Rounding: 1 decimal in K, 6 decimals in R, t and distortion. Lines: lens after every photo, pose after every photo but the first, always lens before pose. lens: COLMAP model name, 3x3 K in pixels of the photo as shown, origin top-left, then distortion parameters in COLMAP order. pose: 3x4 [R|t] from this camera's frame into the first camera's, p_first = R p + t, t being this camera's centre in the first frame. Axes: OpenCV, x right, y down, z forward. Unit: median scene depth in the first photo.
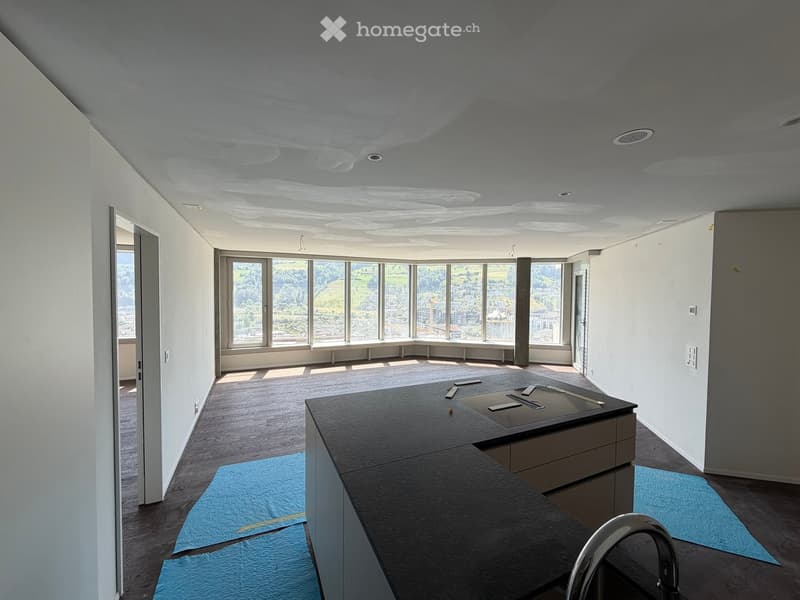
lens RADIAL K [[322.6, 0, 398.5], [0, 322.6, 301.4], [0, 0, 1]] dist [0.006849, 0.001198]
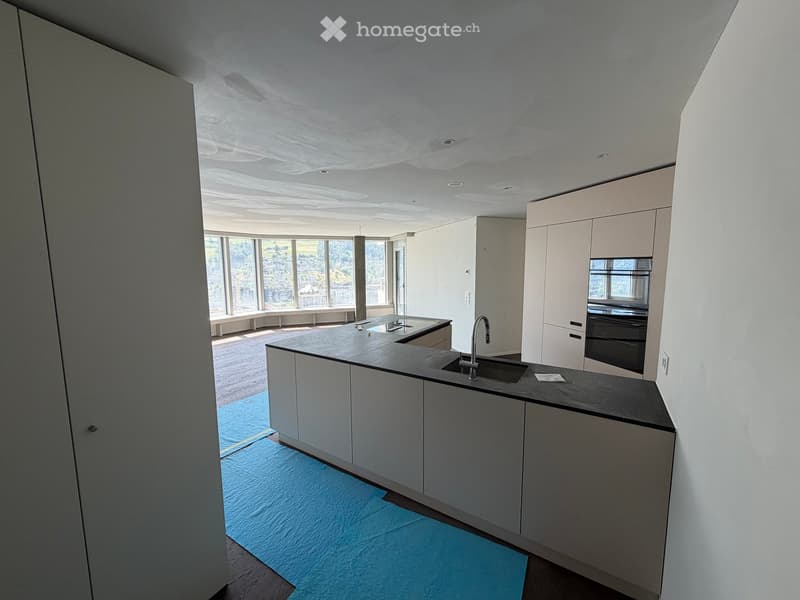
lens RADIAL K [[322.6, 0, 397.9], [0, 322.6, 299.6], [0, 0, 1]] dist [0.006849, 0.001198]
pose [[0.842038, -0.073607, 0.534373, -0.152790], [0.034655, 0.995981, 0.082584, 0.008811], [-0.538304, -0.051020, 0.841205, -0.116858]]
